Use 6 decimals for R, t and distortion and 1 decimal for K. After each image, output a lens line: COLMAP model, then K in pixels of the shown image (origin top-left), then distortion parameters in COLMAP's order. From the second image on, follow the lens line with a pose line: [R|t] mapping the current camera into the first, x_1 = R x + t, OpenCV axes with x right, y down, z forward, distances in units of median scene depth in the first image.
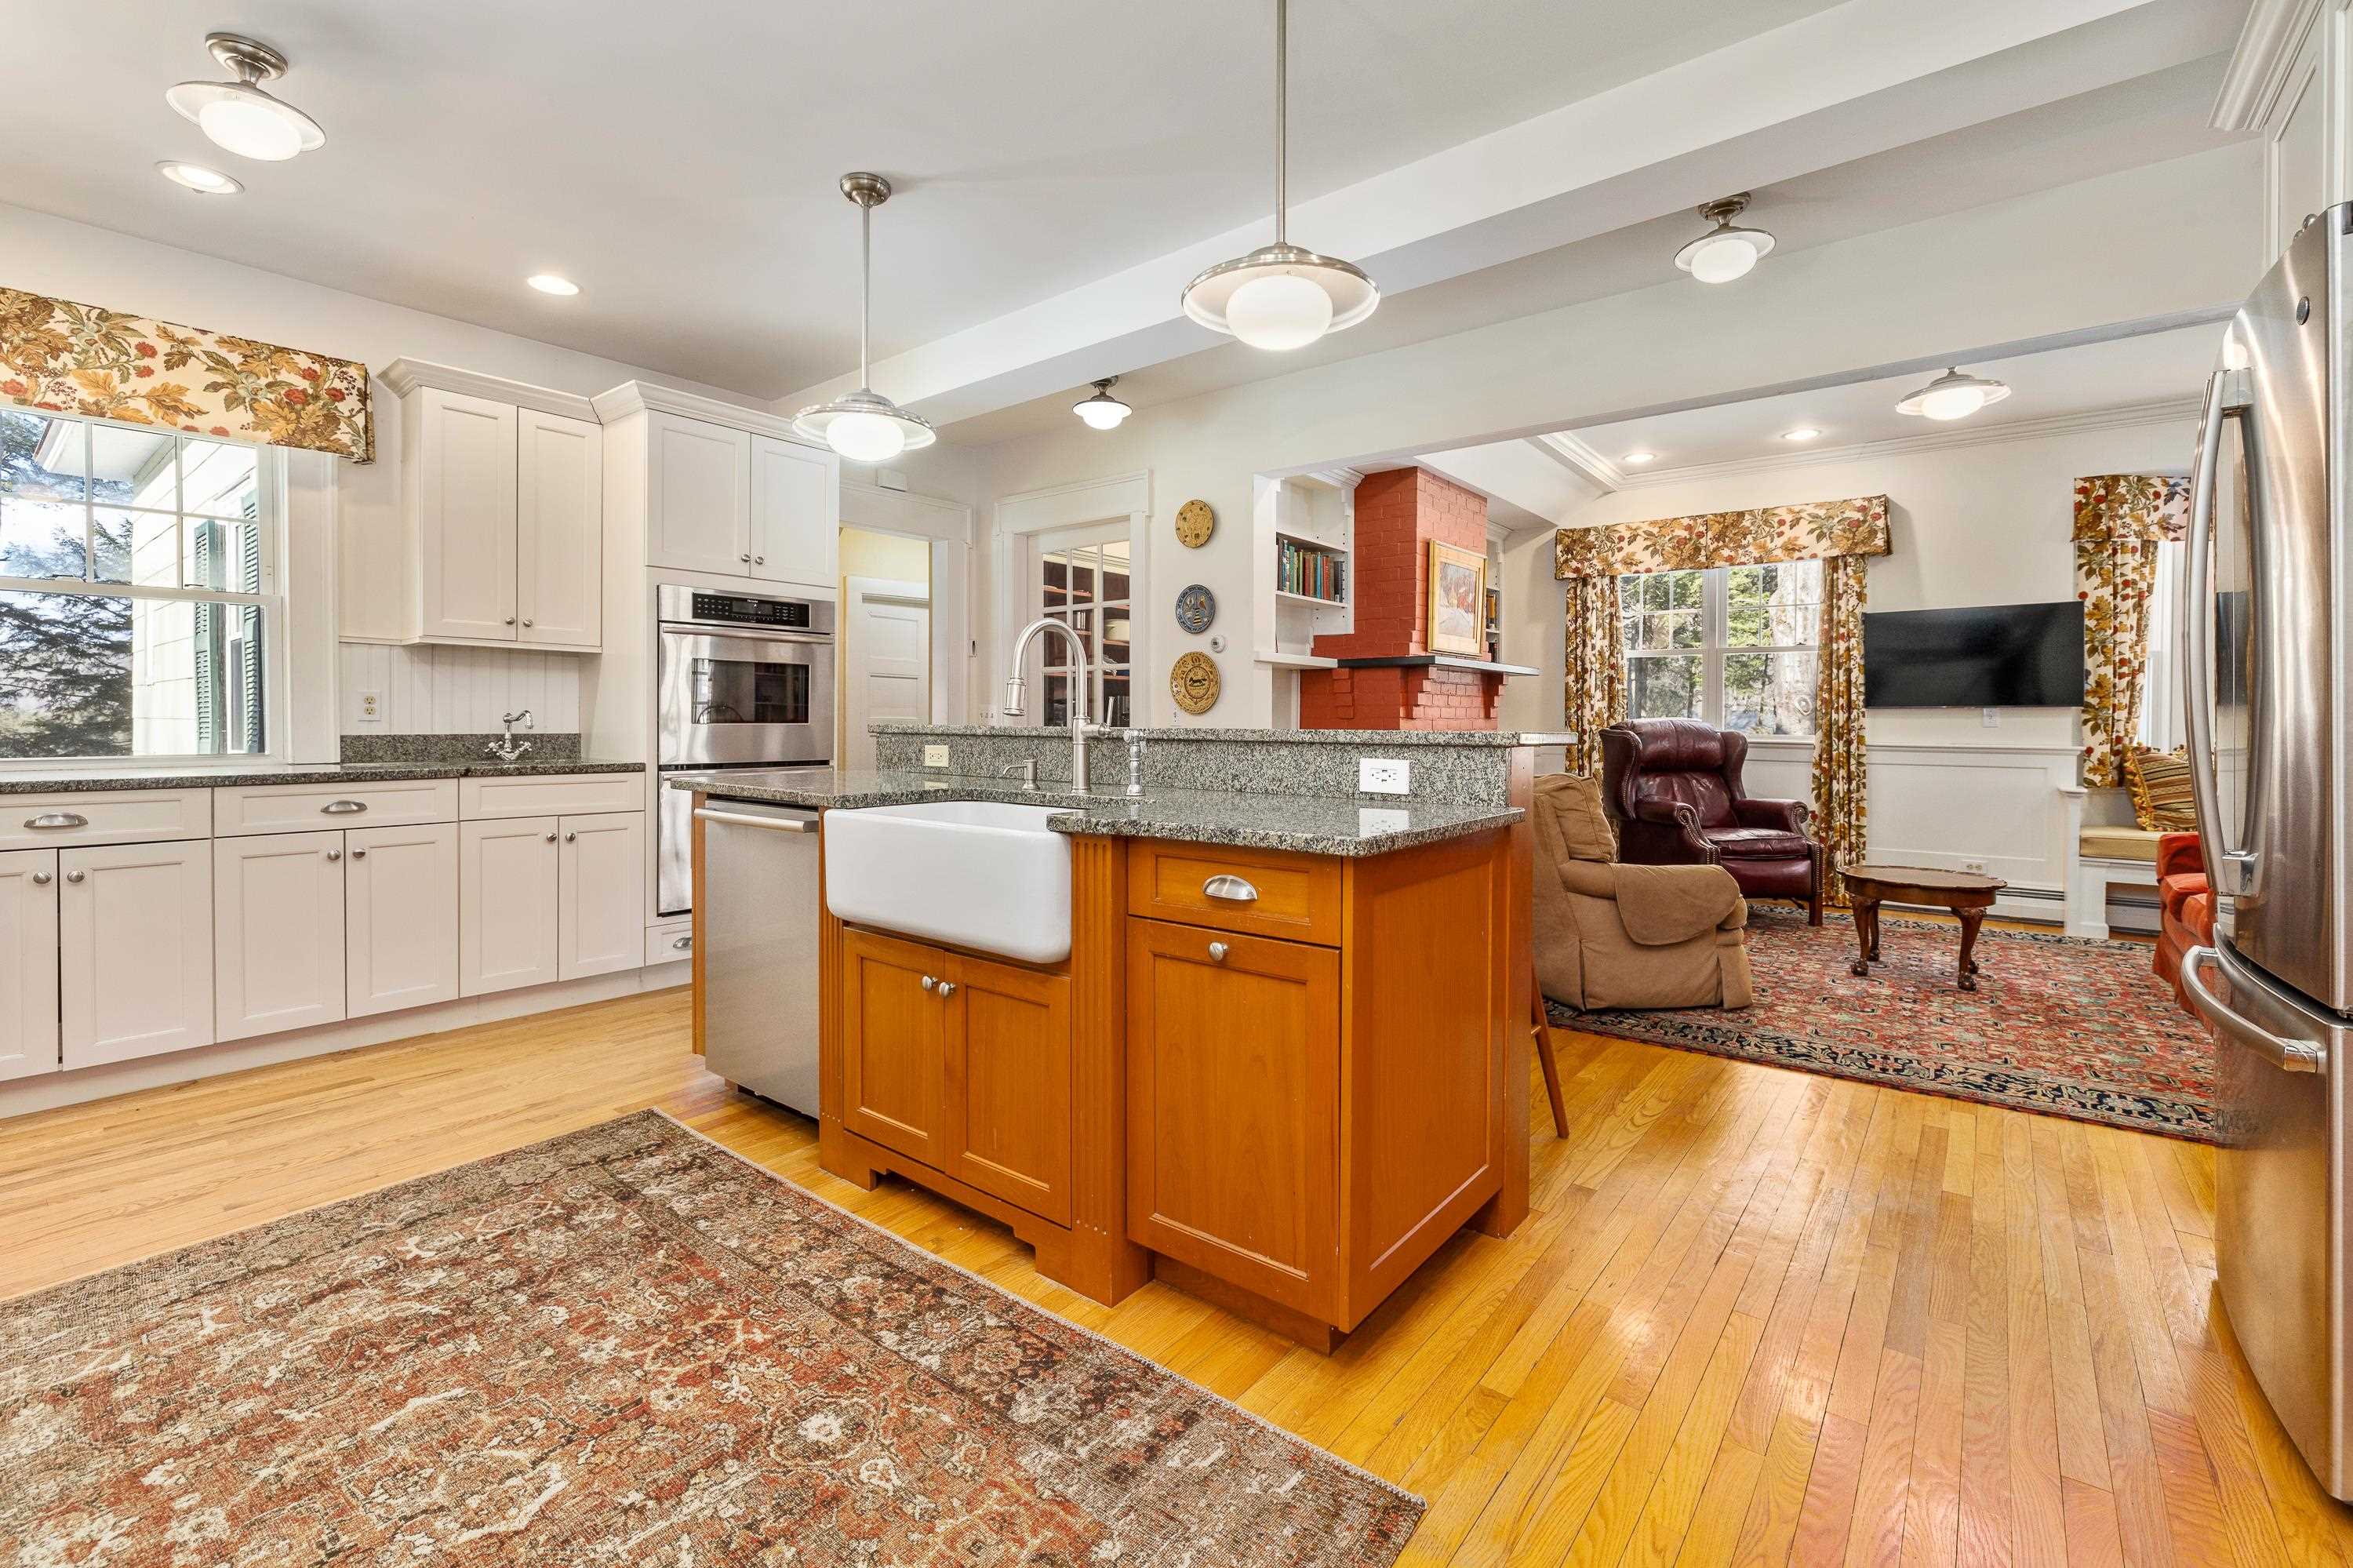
lens RADIAL K [[989.6, 0, 1197.6], [0, 989.6, 733.1], [0, 0, 1]] dist [-0.001346, -0.001254]
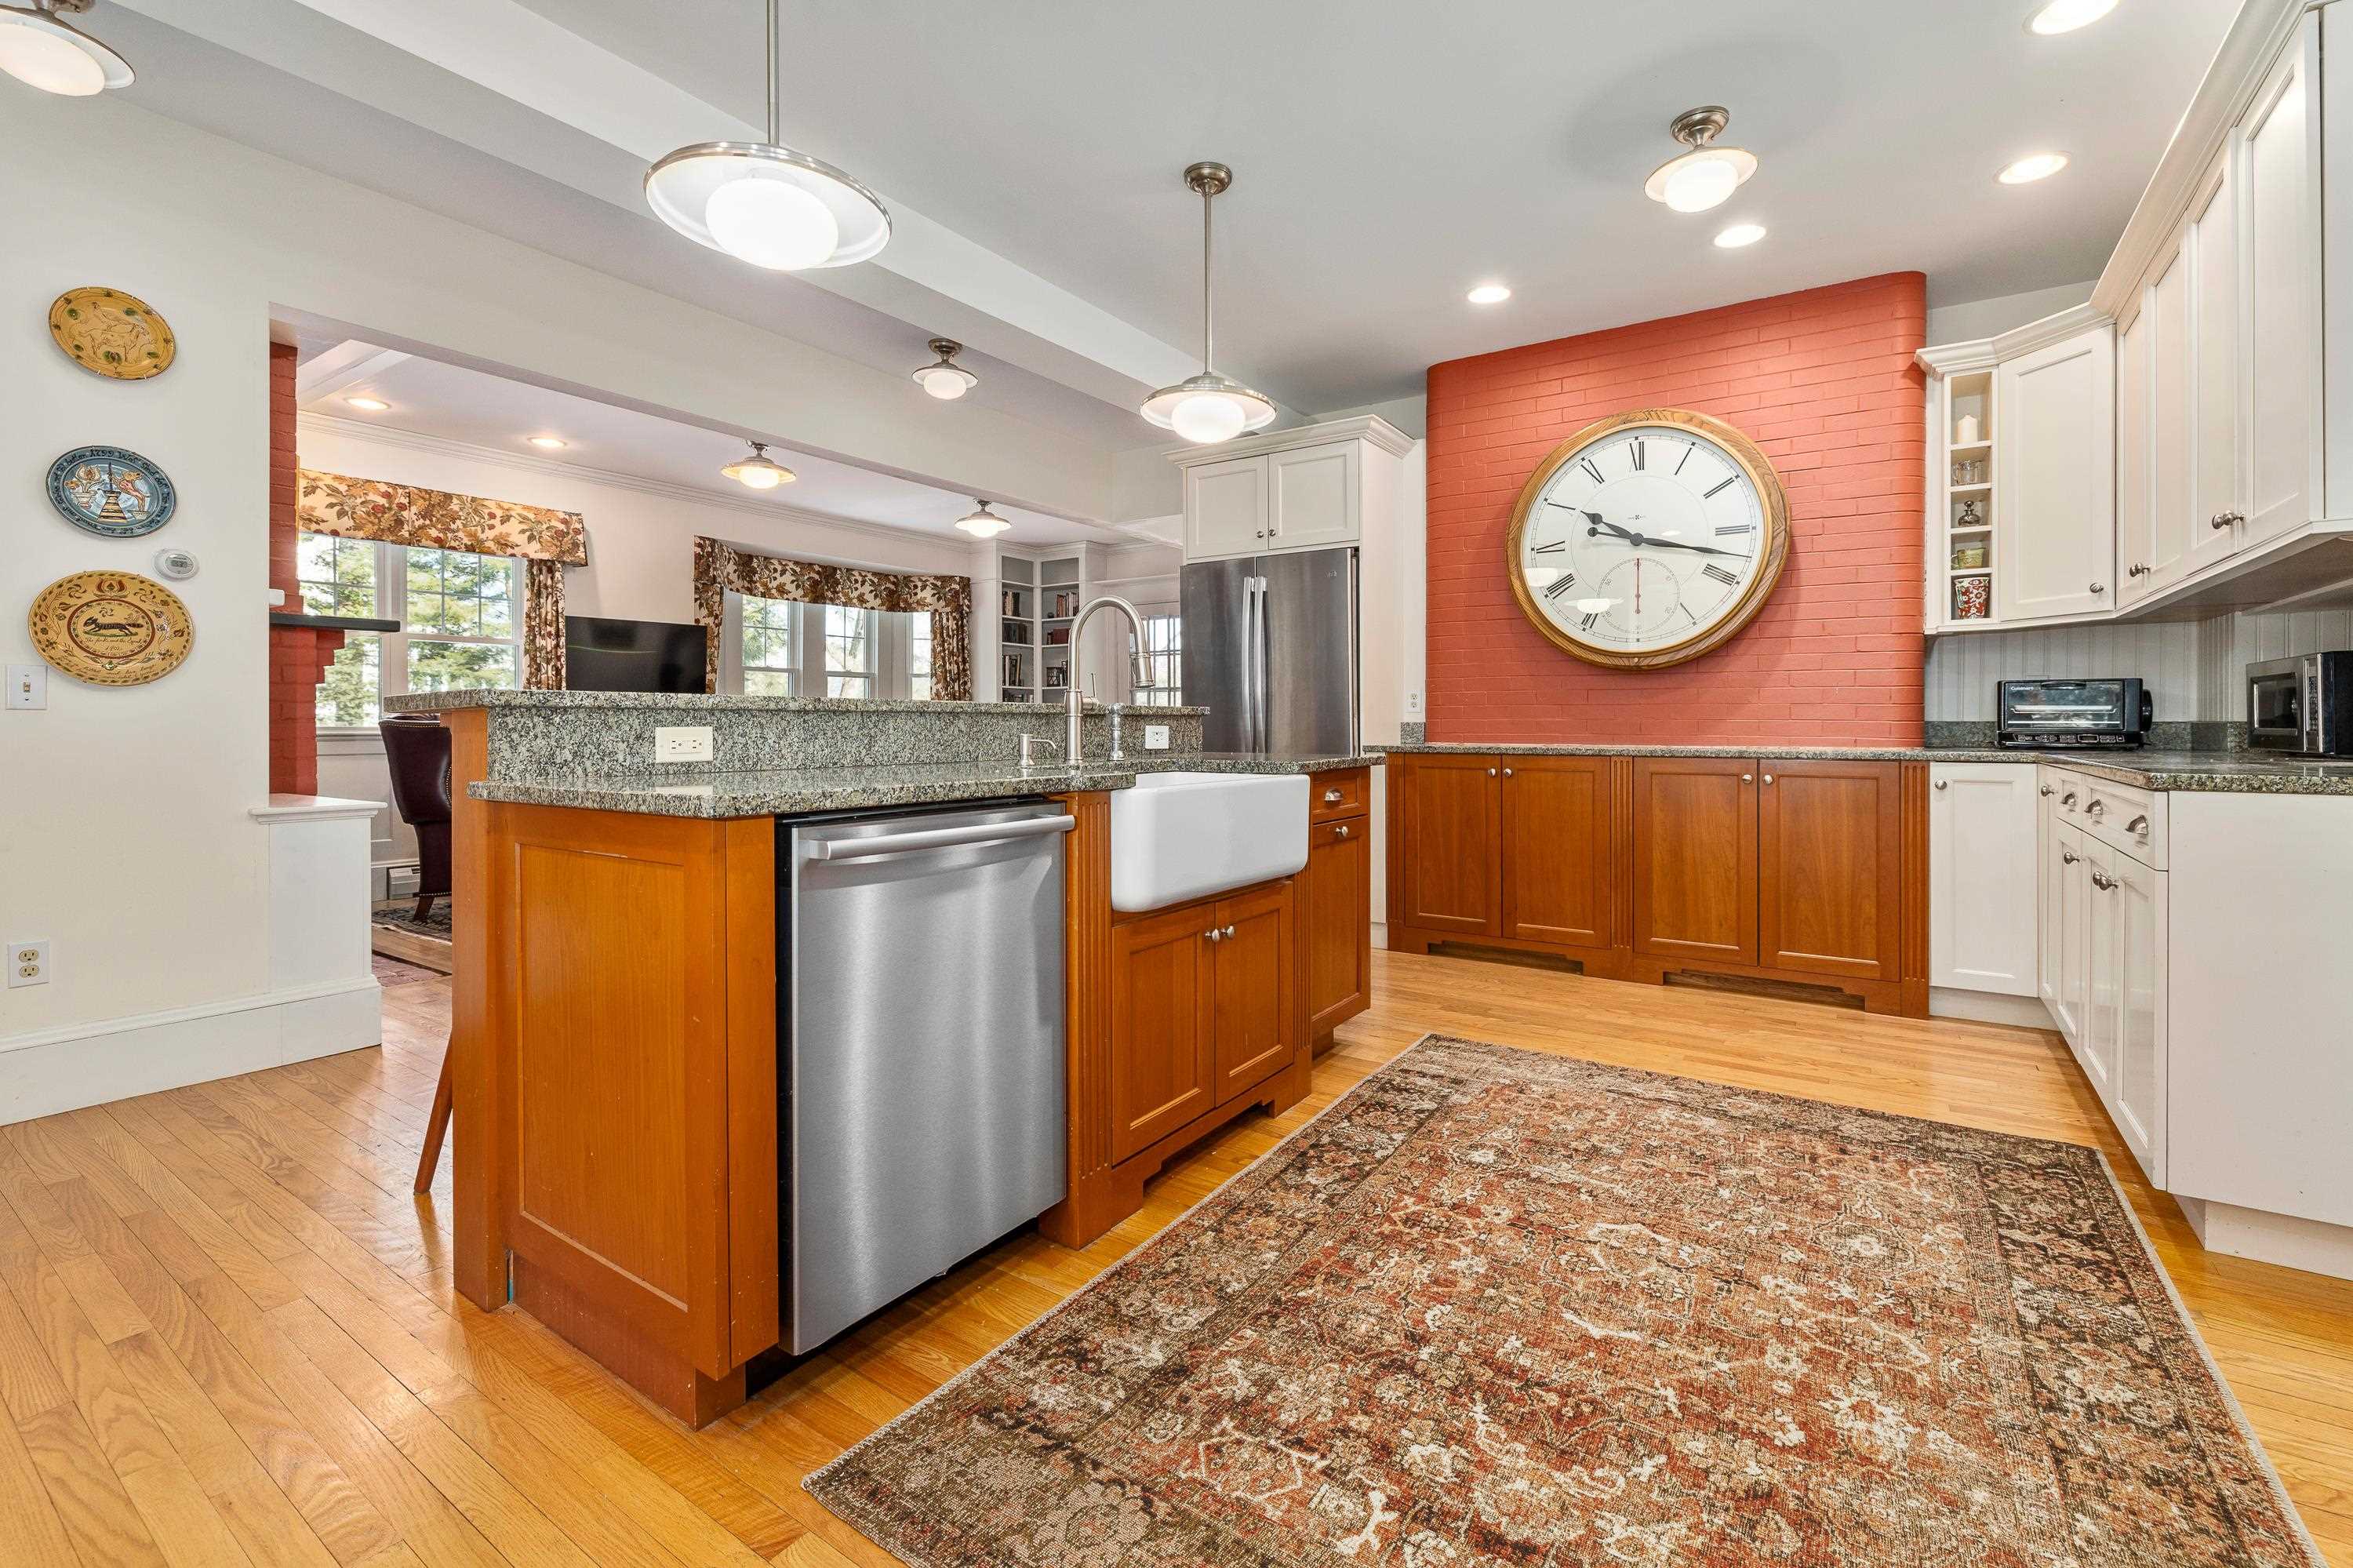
lens RADIAL K [[989.6, 0, 1146.4], [0, 989.6, 728.6], [0, 0, 1]] dist [-0.001346, -0.001254]
pose [[-0.020008, -0.009137, 0.999758, -1.438318], [0.015594, 0.999834, 0.009450, 0.018642], [-0.999678, 0.015779, -0.019862, 1.174326]]
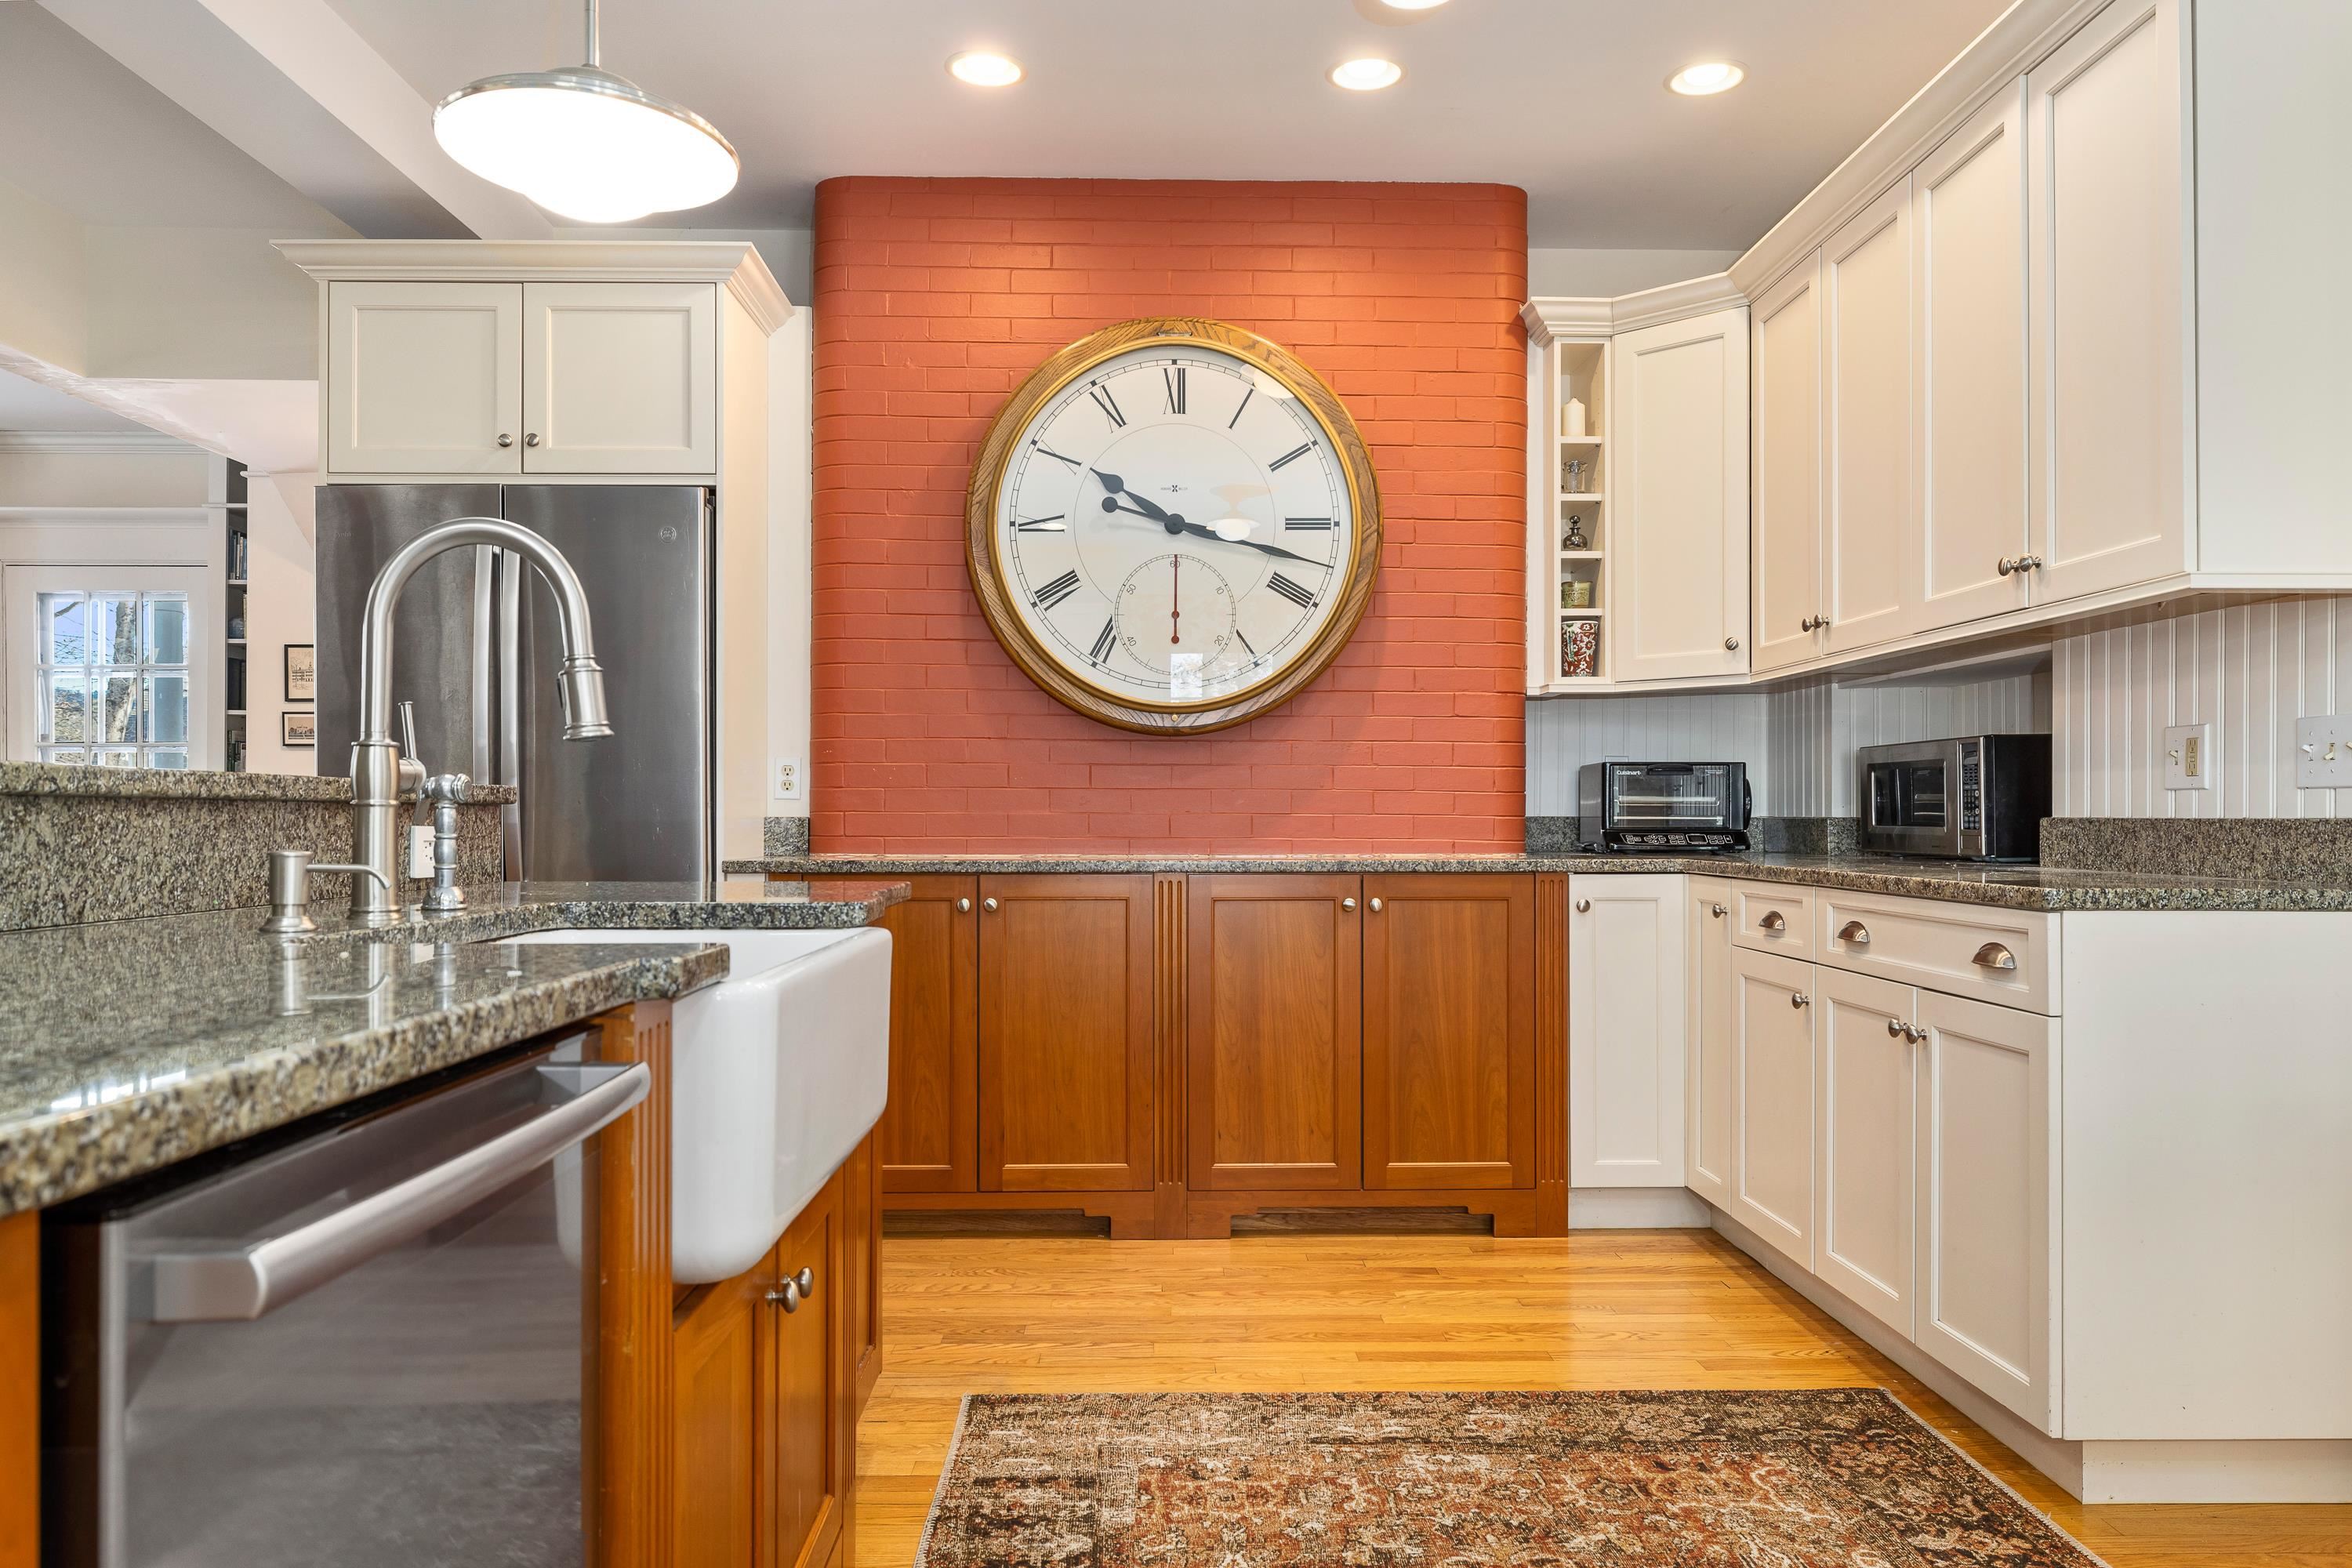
lens RADIAL K [[1667.6, 0, 1092.1], [0, 1667.6, 800.0], [0, 0, 1]] dist [-0.000045, -0.003319]
pose [[-0.588703, 0.003743, 0.808340, -1.092049], [0.009959, 0.999947, 0.002623, 0.011566], [-0.808288, 0.009594, -0.588709, 1.458080]]
